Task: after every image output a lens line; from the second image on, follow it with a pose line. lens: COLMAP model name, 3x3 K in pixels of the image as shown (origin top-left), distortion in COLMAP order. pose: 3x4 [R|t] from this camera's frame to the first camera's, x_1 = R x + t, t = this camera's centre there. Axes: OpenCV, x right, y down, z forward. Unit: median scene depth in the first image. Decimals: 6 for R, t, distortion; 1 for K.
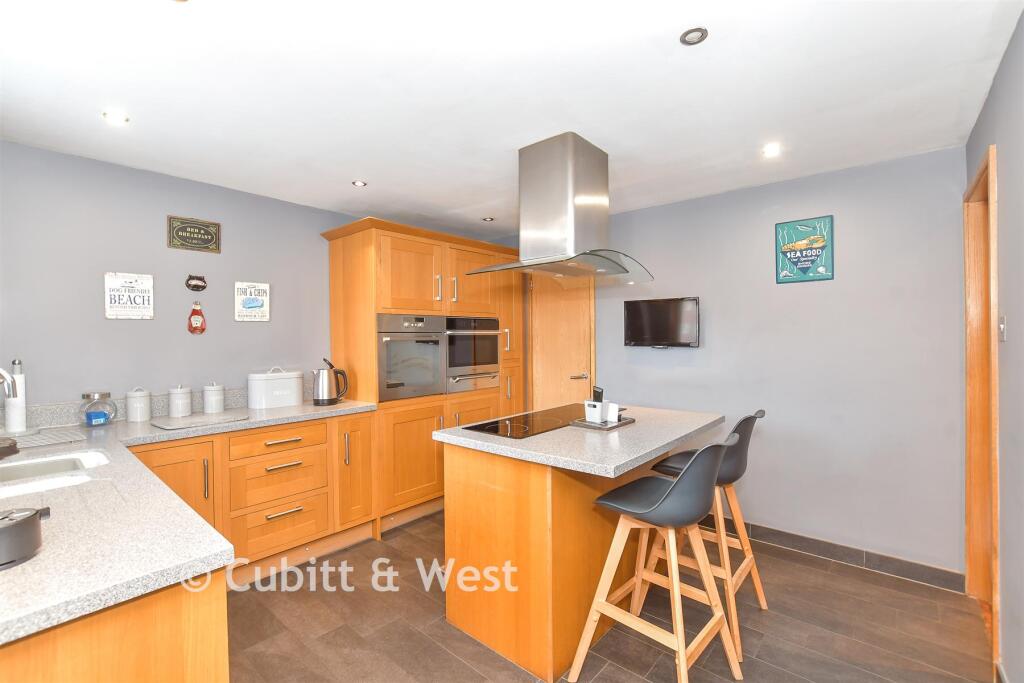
lens RADIAL K [[448.9, 0, 509.1], [0, 448.9, 339.6], [0, 0, 1]] dist [-0.026948, 0.006971]
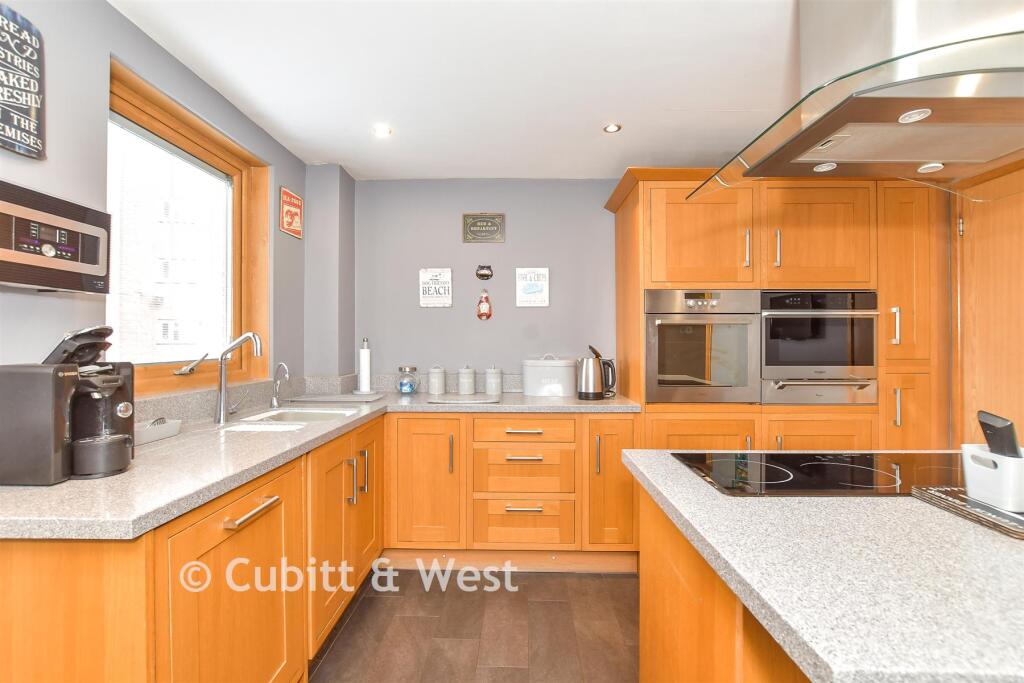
lens RADIAL K [[448.9, 0, 509.1], [0, 448.9, 339.6], [0, 0, 1]] dist [-0.026948, 0.006971]
pose [[0.635501, 0.004623, -0.772086, 0.170030], [-0.011485, 0.999928, -0.003466, 0.037639], [0.772014, 0.011070, 0.635509, 0.345988]]
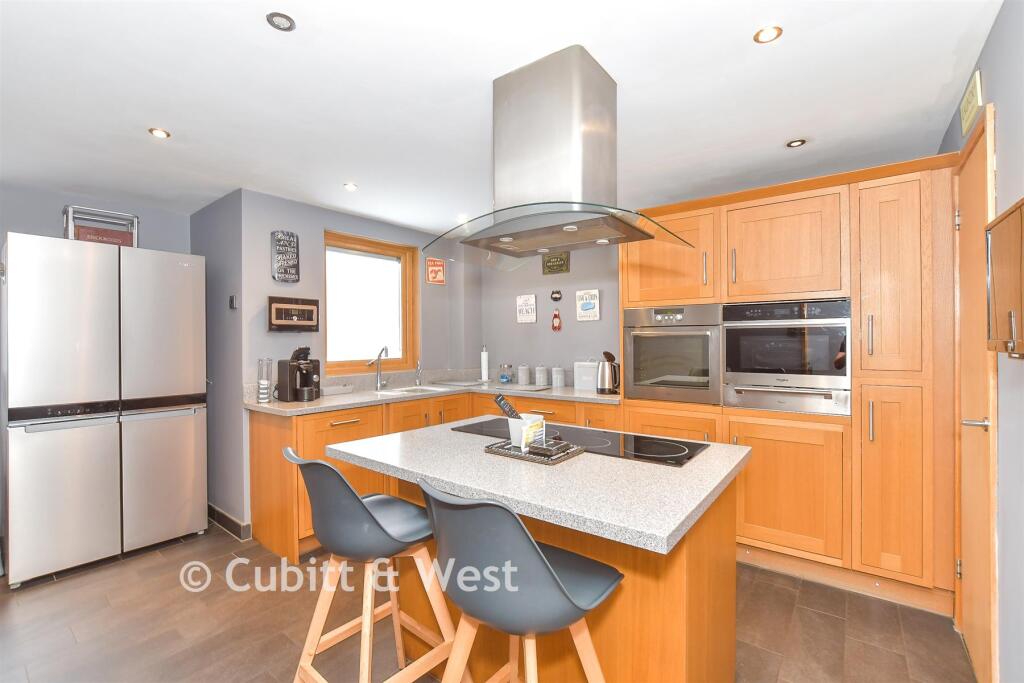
lens RADIAL K [[448.9, 0, 509.1], [0, 448.9, 339.6], [0, 0, 1]] dist [-0.026948, 0.006971]
pose [[0.052153, 0.008258, -0.998605, 0.731824], [-0.000850, 0.999966, 0.008225, 0.003383], [0.998639, 0.000420, 0.052158, 0.749385]]
